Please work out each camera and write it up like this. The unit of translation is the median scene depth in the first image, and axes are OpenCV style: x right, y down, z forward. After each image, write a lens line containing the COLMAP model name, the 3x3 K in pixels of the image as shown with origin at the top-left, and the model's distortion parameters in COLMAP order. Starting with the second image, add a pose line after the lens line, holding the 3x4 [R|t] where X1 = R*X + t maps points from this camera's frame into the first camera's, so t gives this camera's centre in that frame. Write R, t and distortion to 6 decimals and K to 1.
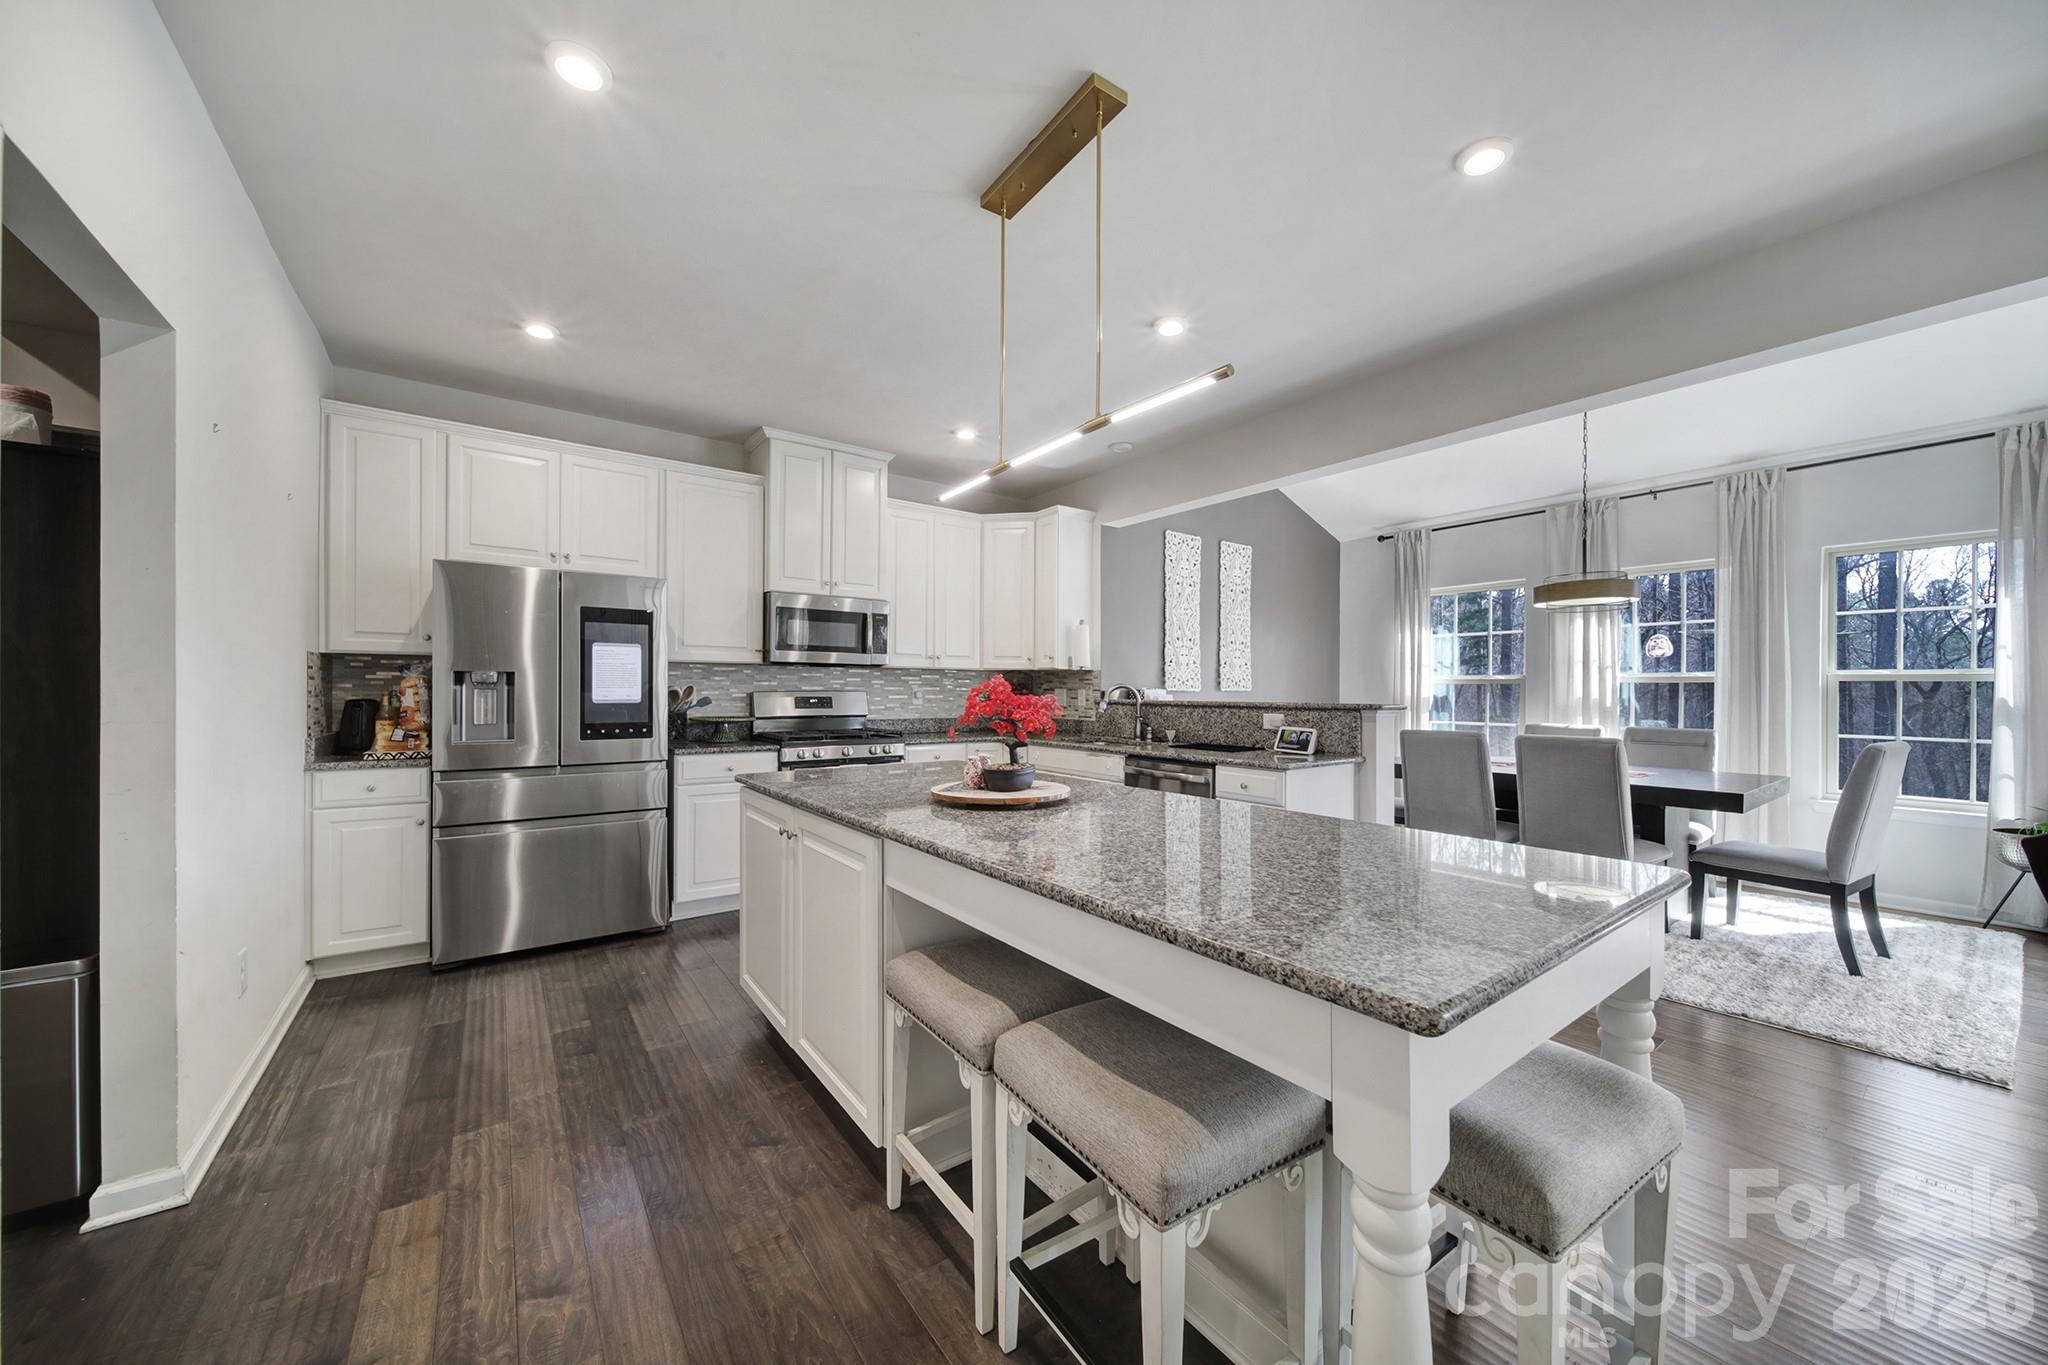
lens RADIAL K [[712.7, 0, 1026.7], [0, 712.7, 693.7], [0, 0, 1]] dist [-0.011307, 0.000056]
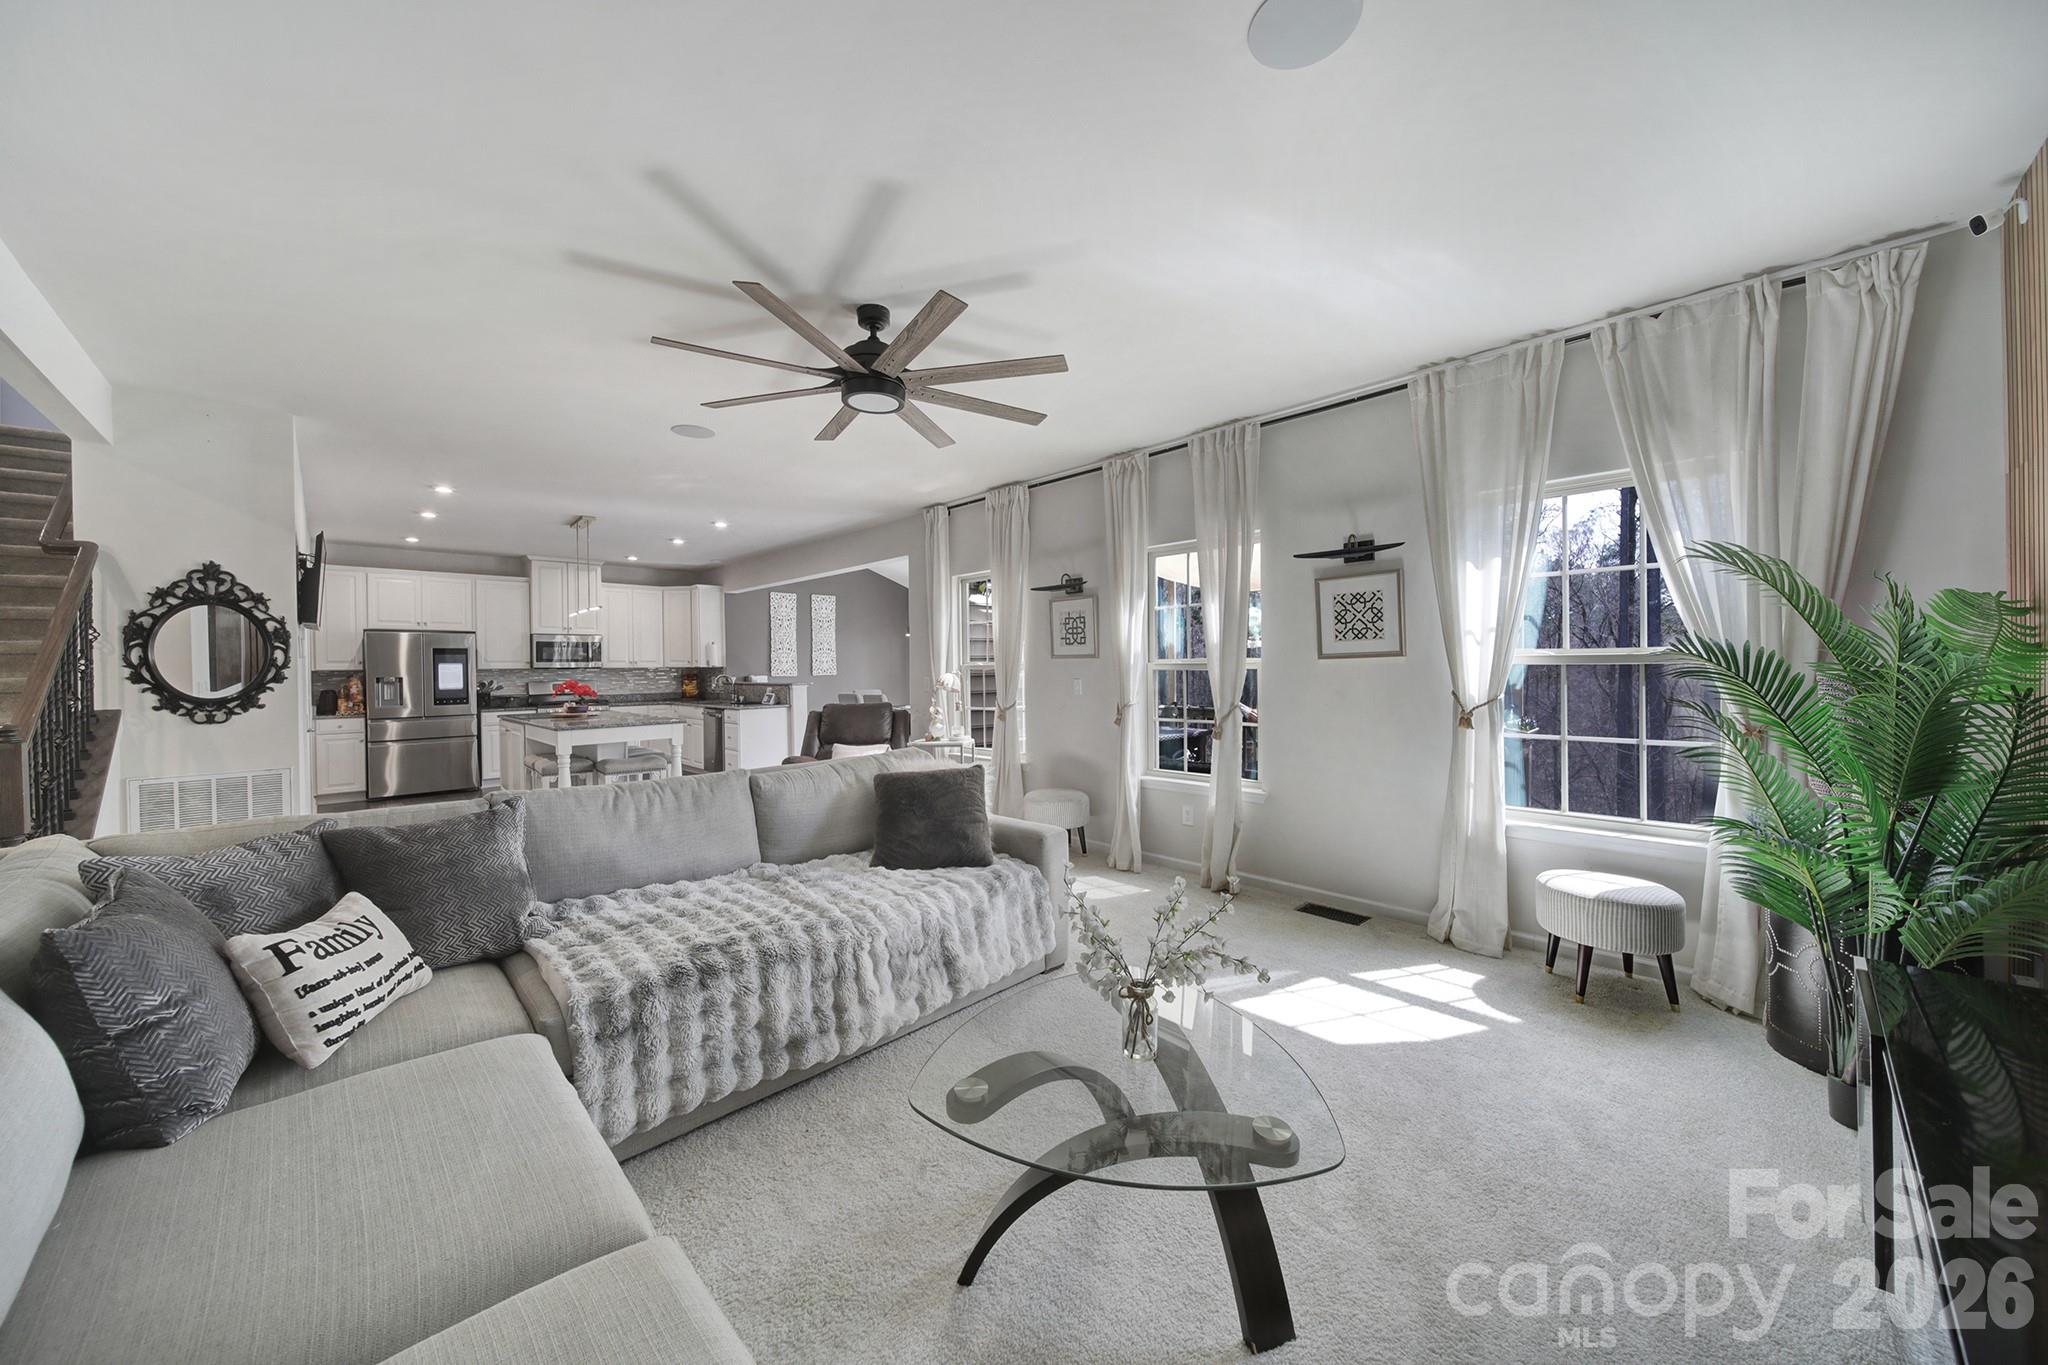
lens RADIAL K [[712.7, 0, 1036.0], [0, 712.7, 667.2], [0, 0, 1]] dist [-0.011307, 0.000056]
pose [[0.989461, -0.020957, 0.143278, 0.756887], [0.022036, 0.999739, -0.005953, -0.002373], [-0.143116, 0.009048, 0.989665, -1.199644]]
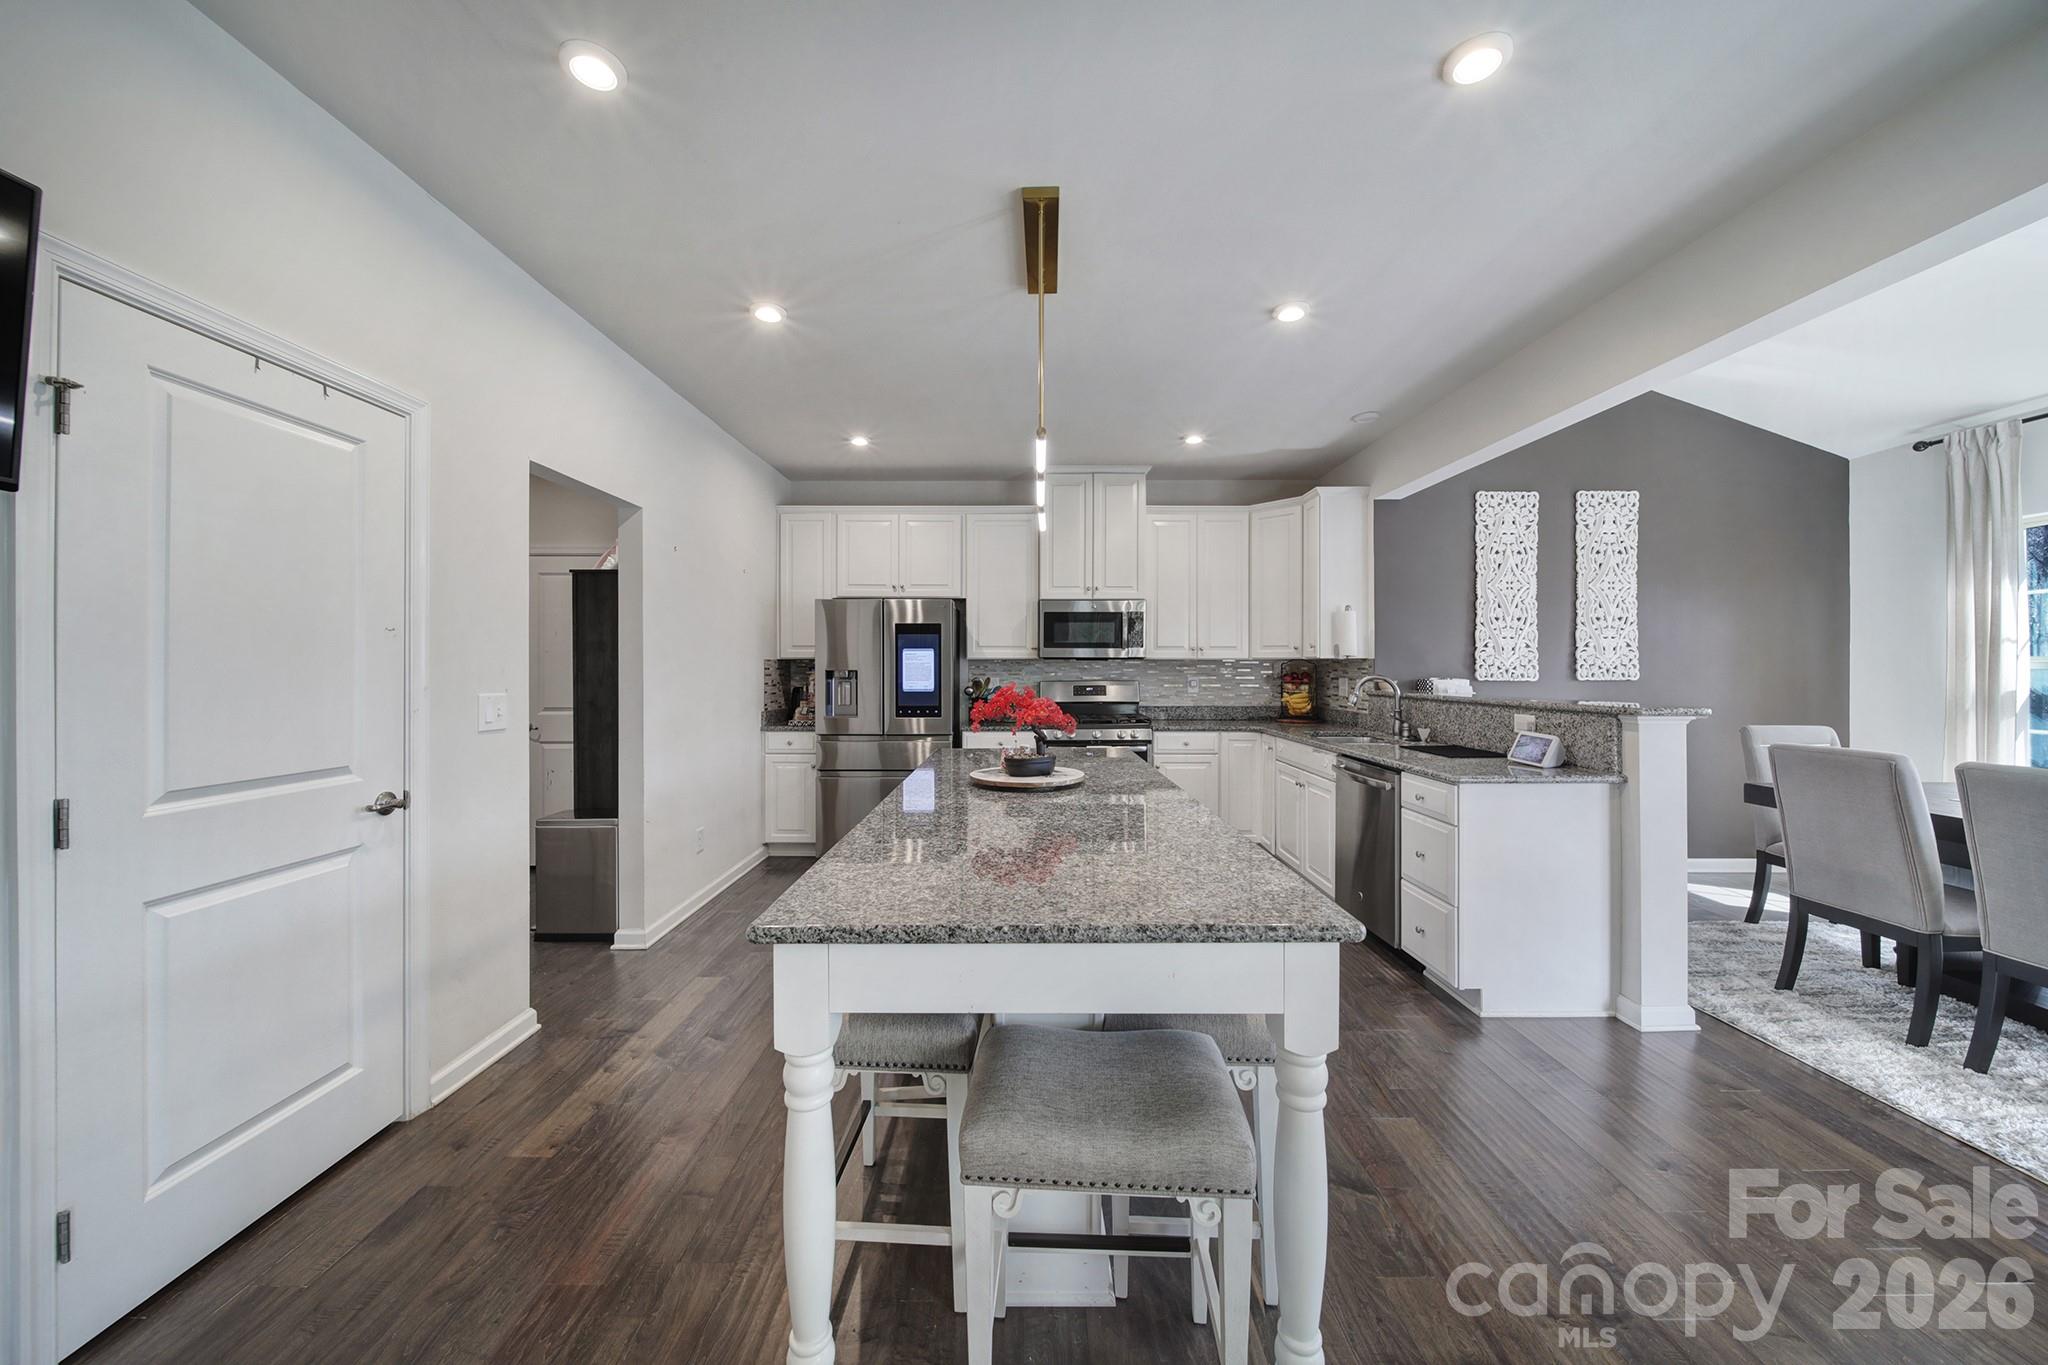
lens RADIAL K [[712.7, 0, 1027.7], [0, 712.7, 676.4], [0, 0, 1]] dist [-0.011307, 0.000056]
pose [[0.801539, 0.002183, -0.597939, 0.330332], [0.000093, 0.999993, 0.003777, -0.016503], [0.597943, -0.003083, 0.801533, 0.010254]]
